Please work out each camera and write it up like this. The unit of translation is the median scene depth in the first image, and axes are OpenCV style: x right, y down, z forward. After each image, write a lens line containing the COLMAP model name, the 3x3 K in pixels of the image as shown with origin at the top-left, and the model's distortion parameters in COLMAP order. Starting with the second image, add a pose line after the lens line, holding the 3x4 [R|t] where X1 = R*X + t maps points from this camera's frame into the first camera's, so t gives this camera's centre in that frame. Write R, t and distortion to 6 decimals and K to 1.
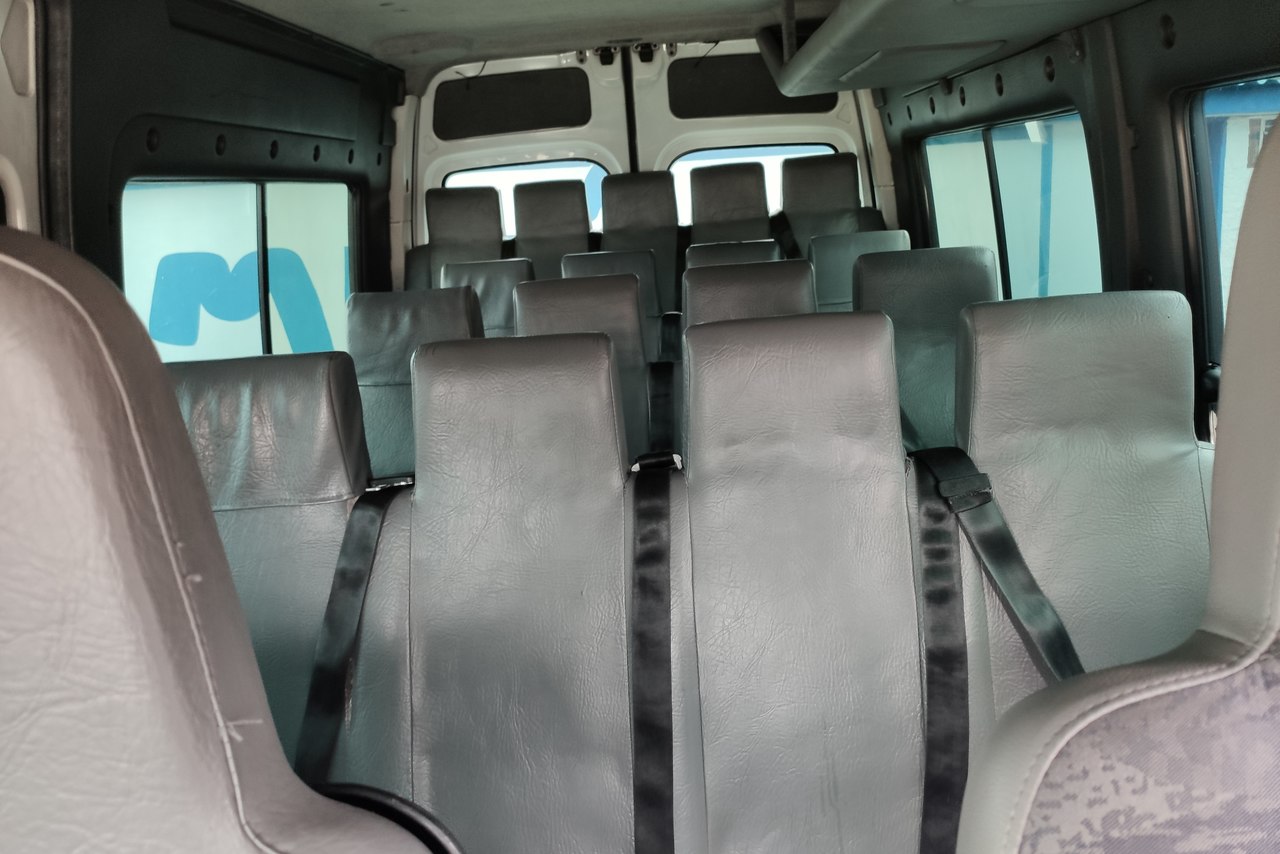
lens RADIAL K [[970.4, 0, 642.9], [0, 970.4, 416.9], [0, 0, 1]] dist [0.082065, -0.128819]
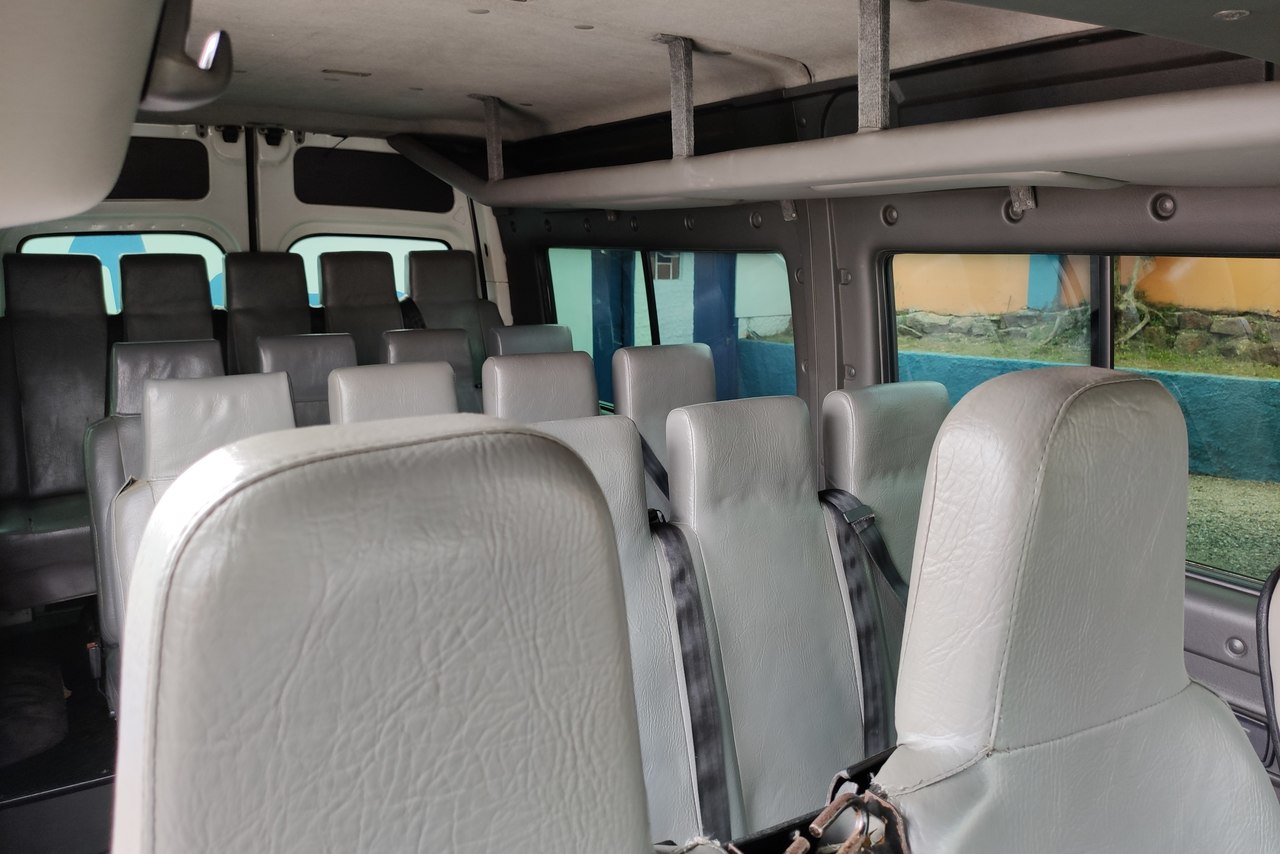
lens RADIAL K [[970.4, 0, 642.9], [0, 970.4, 416.9], [0, 0, 1]] dist [0.082065, -0.128819]
pose [[0.819379, -0.020631, 0.572881, -0.285567], [0.069289, 0.995590, -0.063247, 0.003129], [-0.569050, 0.091518, 0.817194, -0.009117]]
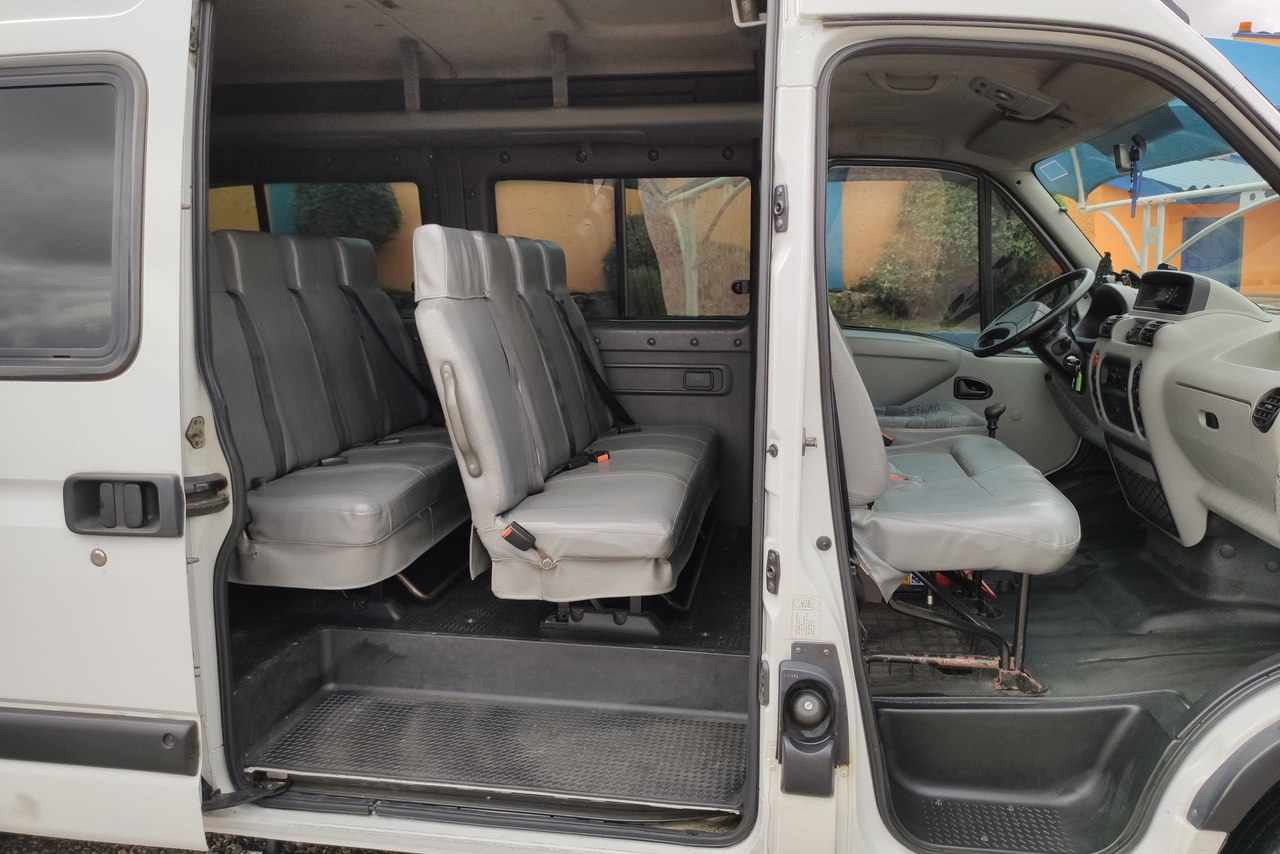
lens RADIAL K [[970.4, 0, 642.9], [0, 970.4, 416.9], [0, 0, 1]] dist [0.082065, -0.128819]
pose [[0.107668, -0.062899, 0.992195, -0.971758], [0.227139, 0.973158, 0.037044, 0.144390], [-0.967892, 0.221377, 0.119064, 0.184180]]
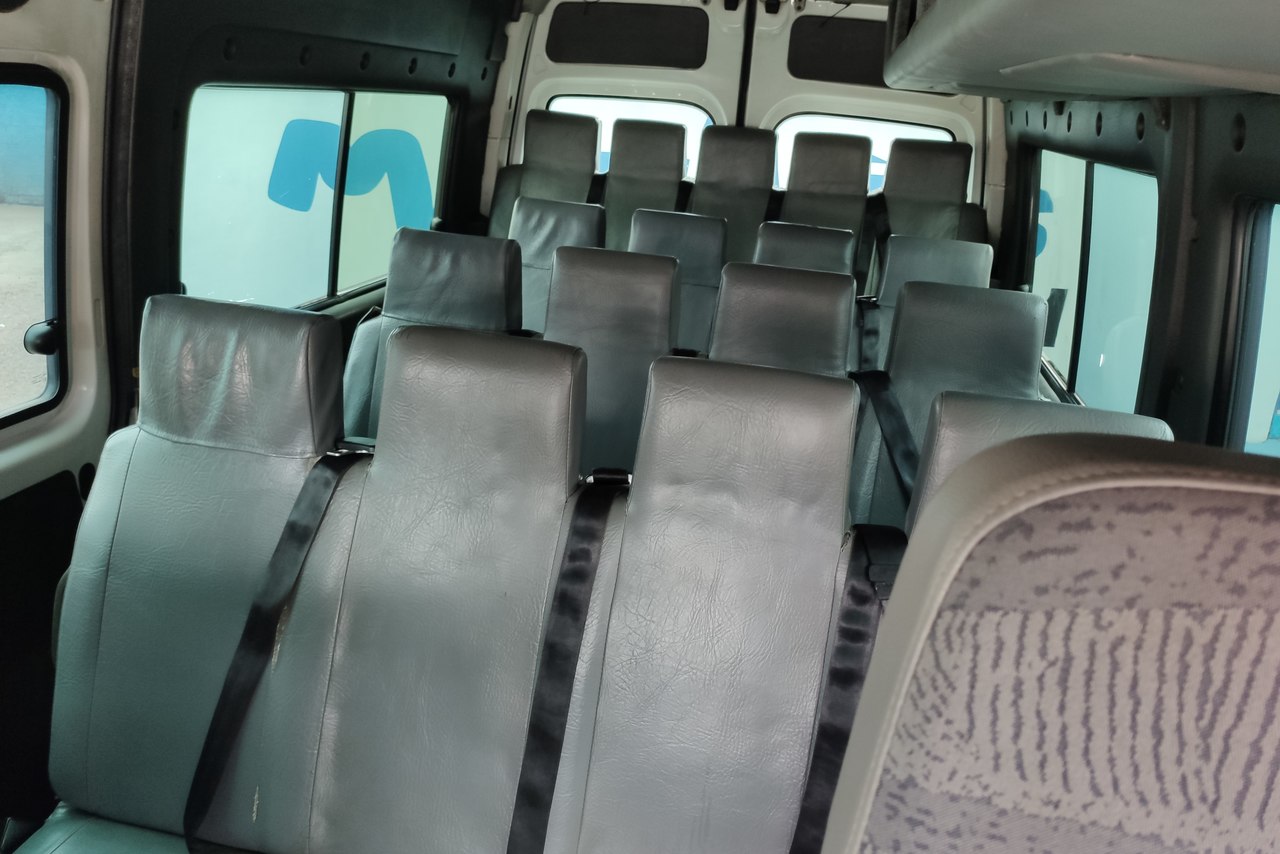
lens RADIAL K [[963.6, 0, 643.1], [0, 963.6, 424.6], [0, 0, 1]] dist [0.085832, -0.144806]
pose [[0.975300, 0.196745, -0.100408, 0.059925], [-0.185667, 0.976452, 0.109861, -0.054656], [0.119658, -0.088505, 0.988862, 0.007104]]
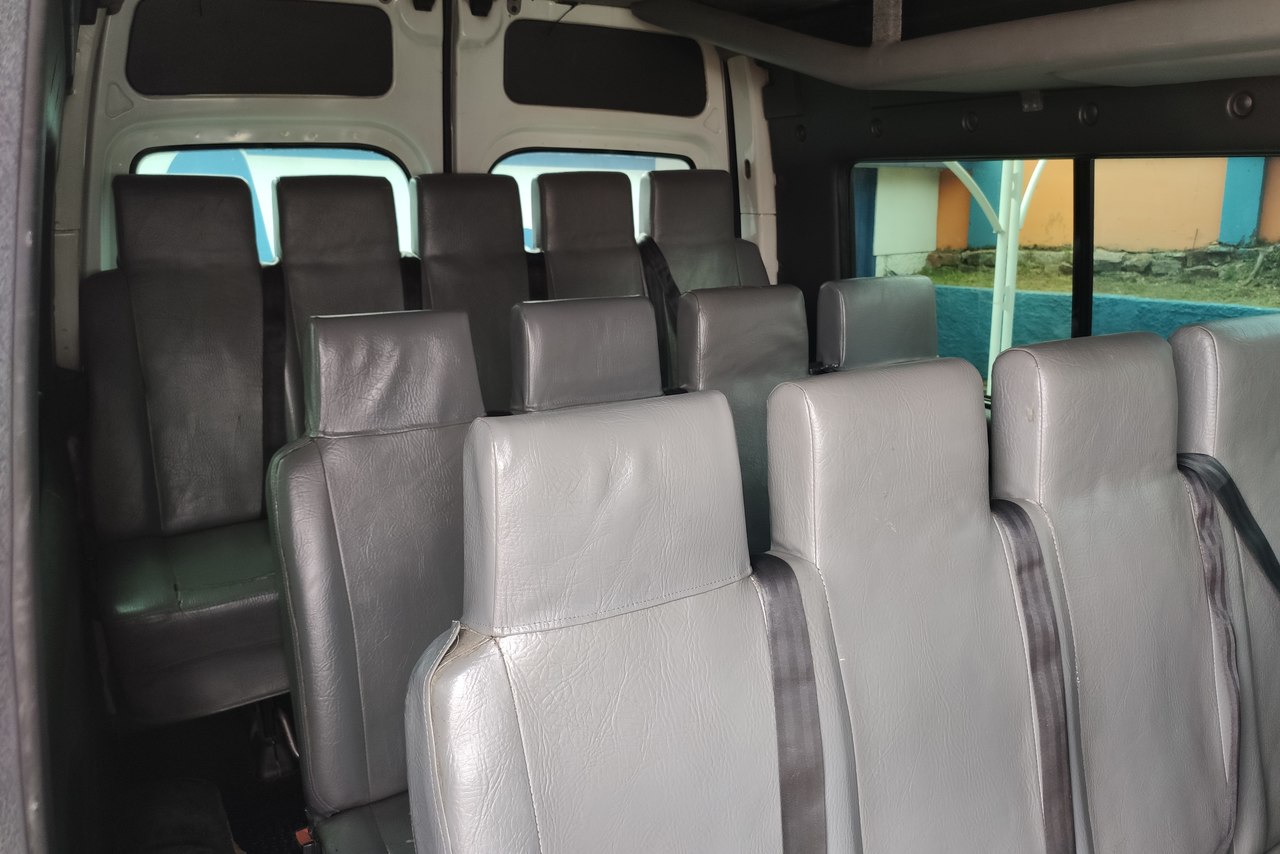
lens RADIAL K [[970.4, 0, 642.9], [0, 970.4, 416.9], [0, 0, 1]] dist [0.082065, -0.128819]
pose [[0.847632, -0.054006, 0.527829, -0.298456], [0.065759, 0.997829, -0.003505, -0.075089], [-0.526494, 0.037680, 0.849344, 0.387044]]
